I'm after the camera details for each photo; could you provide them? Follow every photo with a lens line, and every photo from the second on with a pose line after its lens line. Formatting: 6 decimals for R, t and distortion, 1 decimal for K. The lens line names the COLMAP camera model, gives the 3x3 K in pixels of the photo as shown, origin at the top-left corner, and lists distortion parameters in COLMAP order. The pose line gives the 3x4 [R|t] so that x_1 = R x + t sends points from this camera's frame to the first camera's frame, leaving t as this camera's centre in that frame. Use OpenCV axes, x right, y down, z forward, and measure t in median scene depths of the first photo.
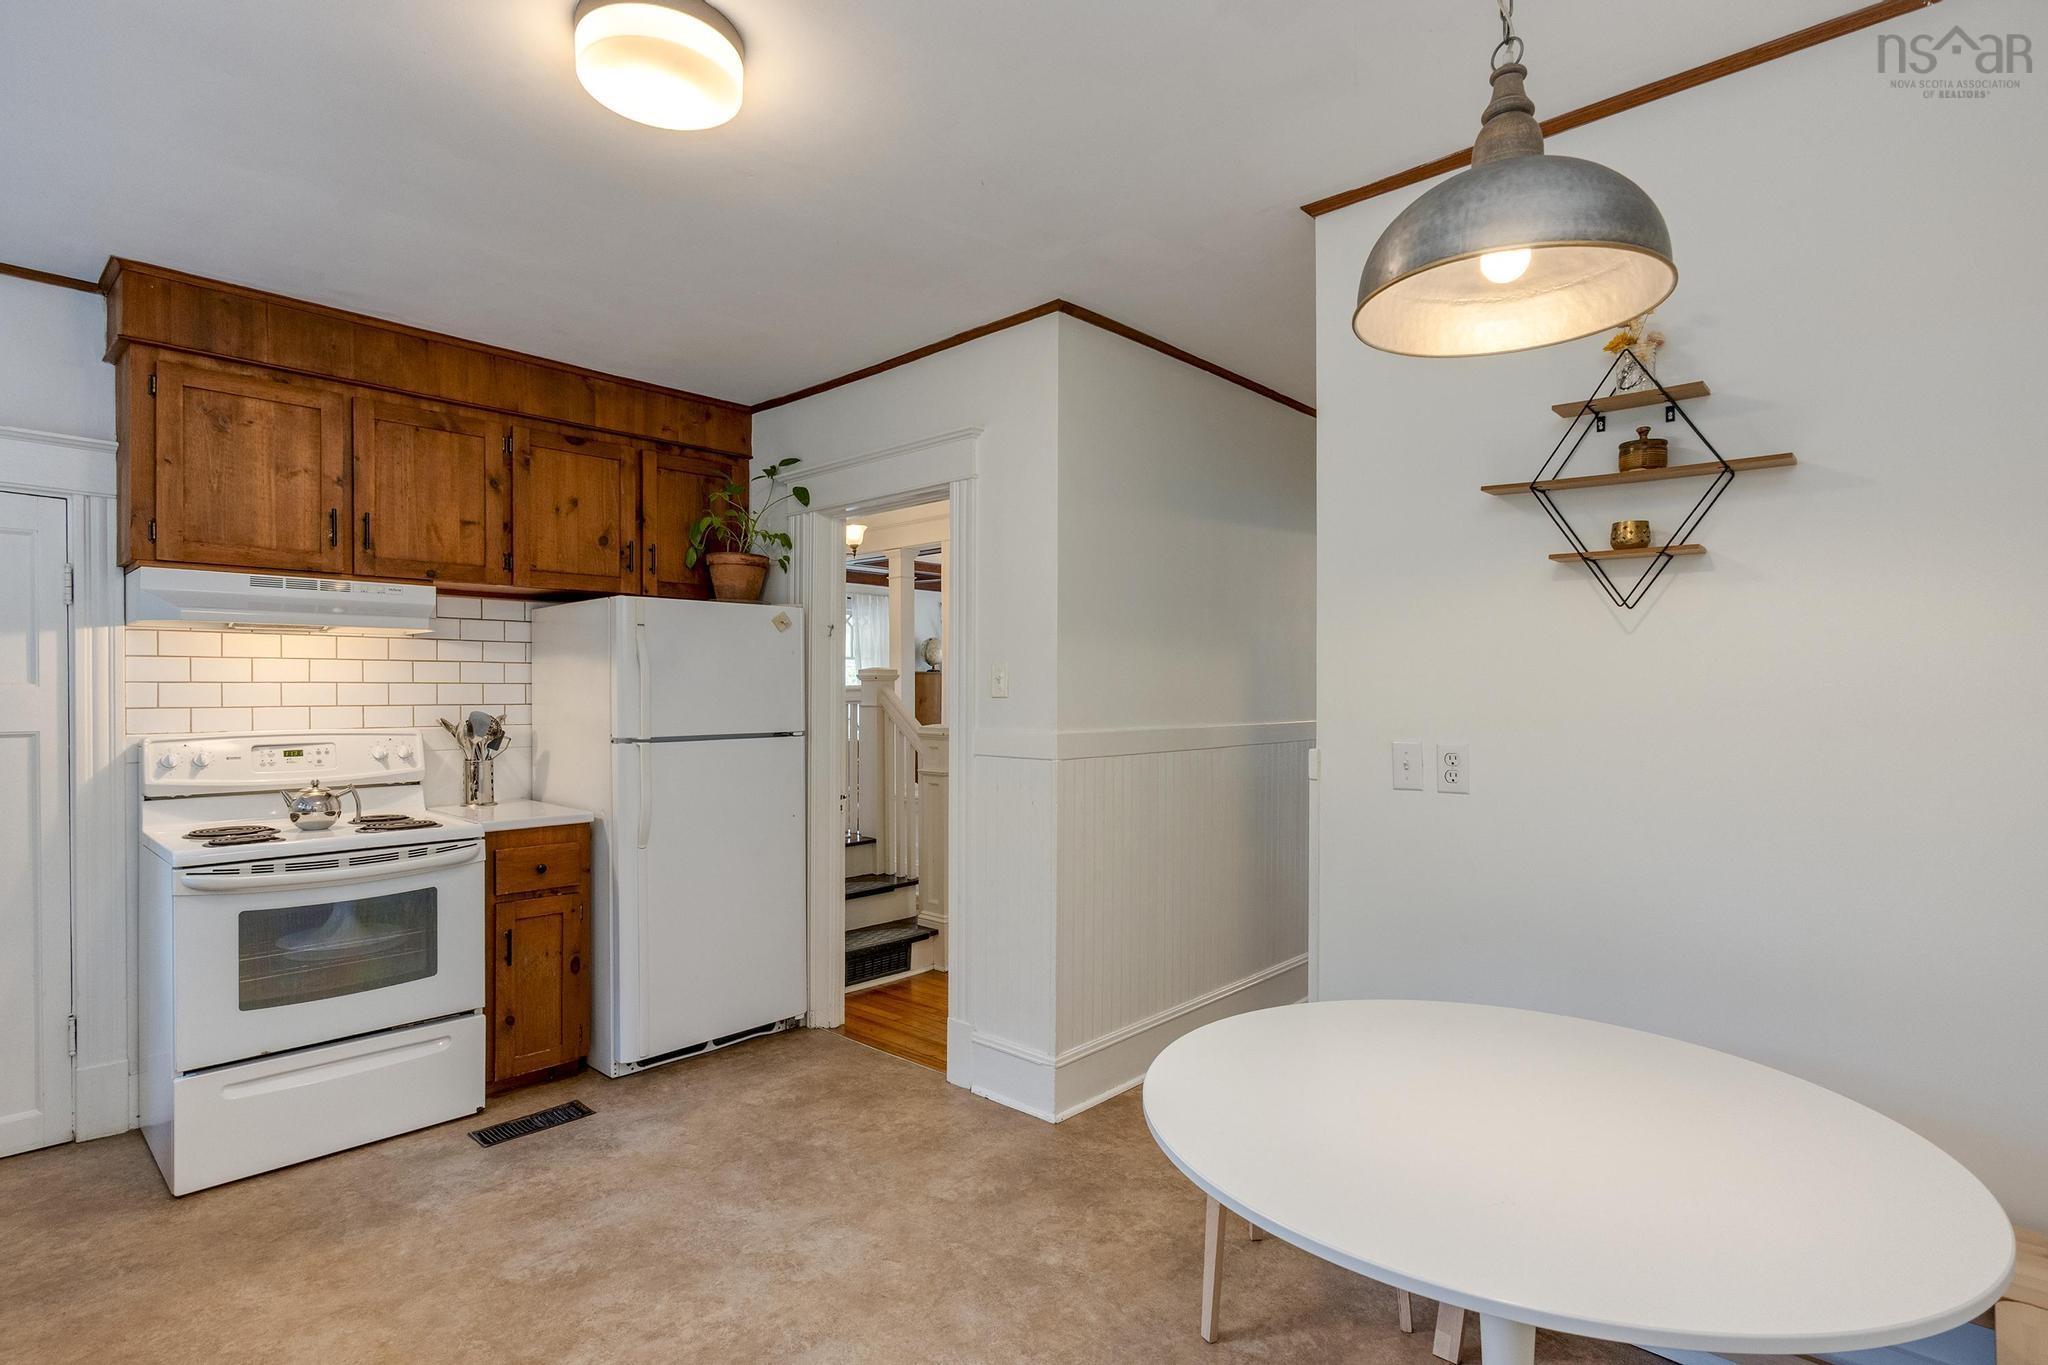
lens RADIAL K [[1020.2, 0, 1024.3], [0, 1020.2, 696.8], [0, 0, 1]] dist [-0.001267, 0.000290]
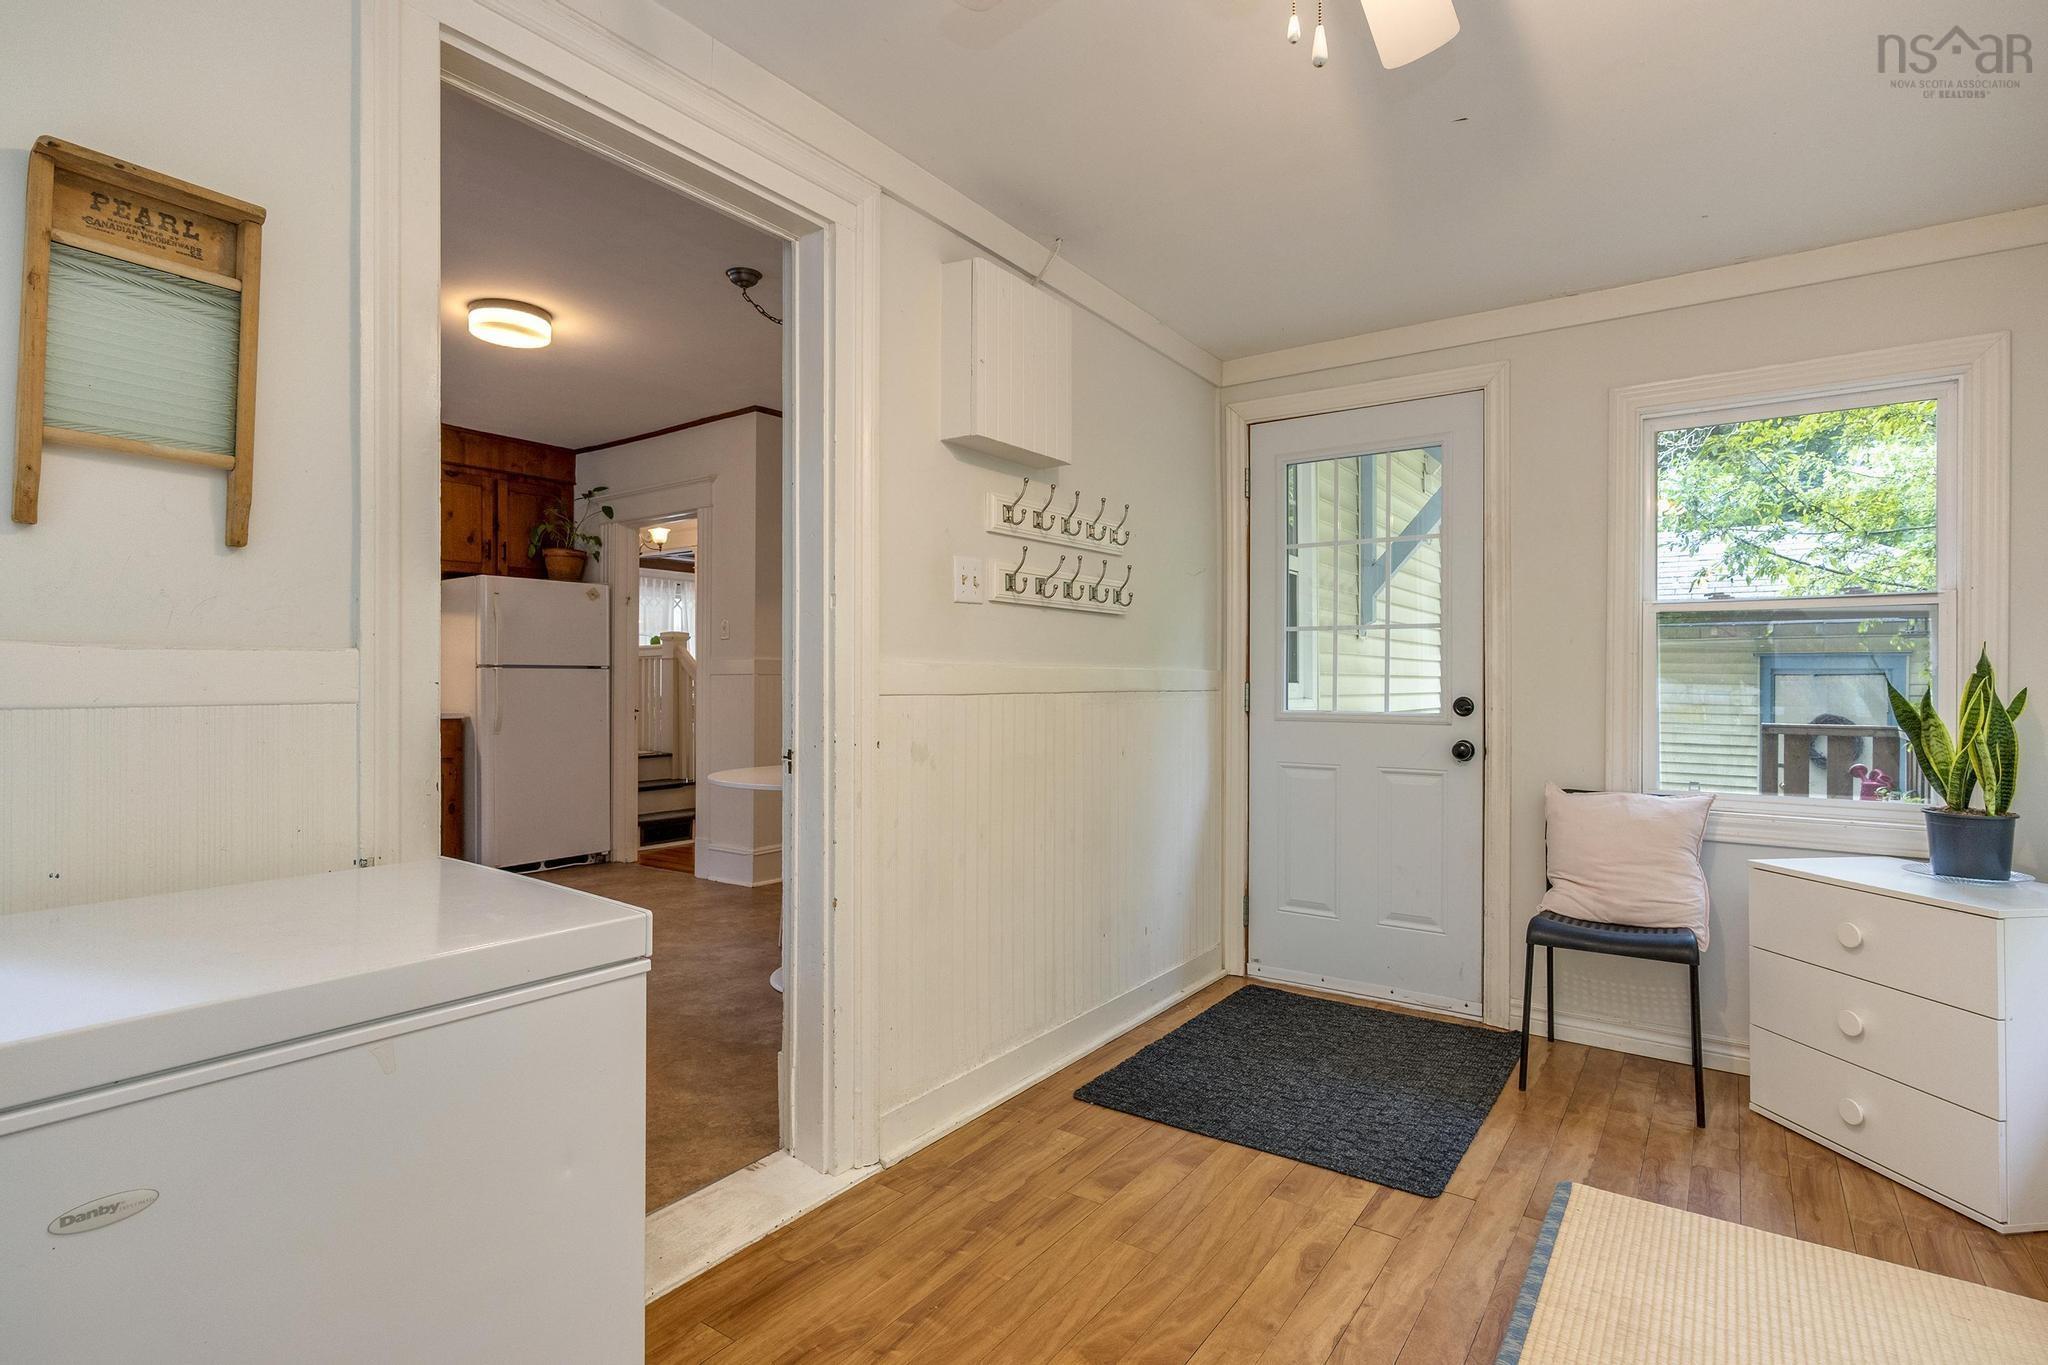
lens RADIAL K [[1007.3, 0, 1024.0], [0, 1007.3, 682.5], [0, 0, 1]] dist [-0.002934, 0.001357]
pose [[0.991911, 0.000729, 0.126932, 0.205549], [0.000194, 0.999974, -0.007258, 0.068105], [-0.126934, 0.007224, 0.991885, -0.563676]]
